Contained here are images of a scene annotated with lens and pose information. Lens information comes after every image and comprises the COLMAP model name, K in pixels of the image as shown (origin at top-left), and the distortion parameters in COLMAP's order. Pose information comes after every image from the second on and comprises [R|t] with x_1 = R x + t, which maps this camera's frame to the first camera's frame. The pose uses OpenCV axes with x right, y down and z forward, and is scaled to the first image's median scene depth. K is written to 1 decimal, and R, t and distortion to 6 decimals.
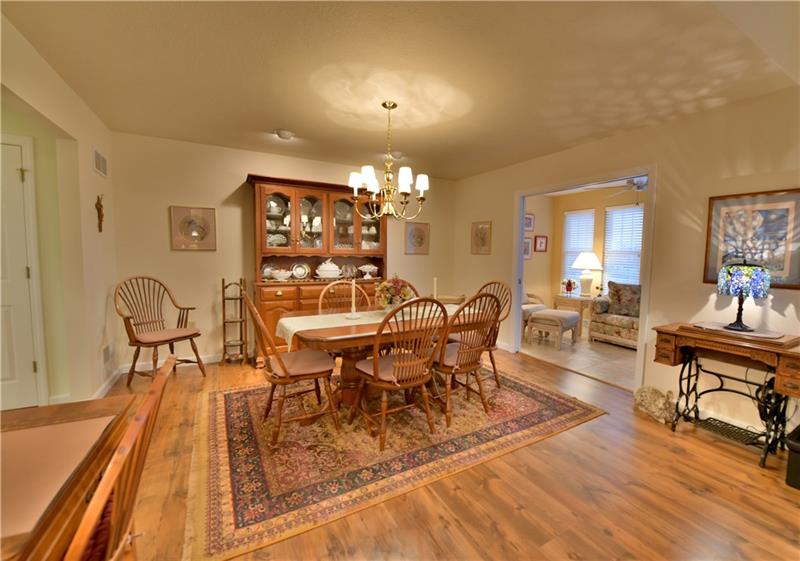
lens RADIAL K [[327.1, 0, 403.5], [0, 327.1, 279.2], [0, 0, 1]] dist [-0.000022, -0.000004]
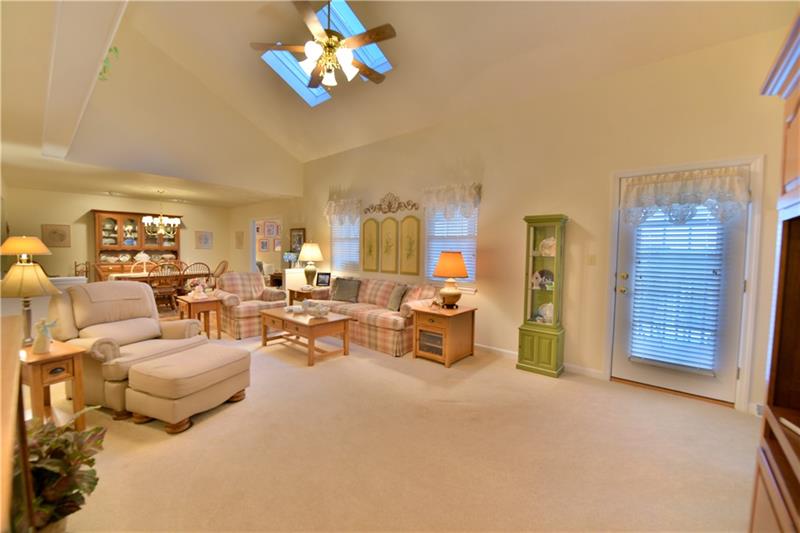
lens RADIAL K [[325.7, 0, 397.7], [0, 325.7, 264.8], [0, 0, 1]] dist [-0.020003, -0.000323]
pose [[0.928157, -0.019776, 0.371662, 0.487389], [0.031720, 0.999157, -0.026052, 0.121565], [-0.370834, 0.035969, 0.928003, -1.376036]]
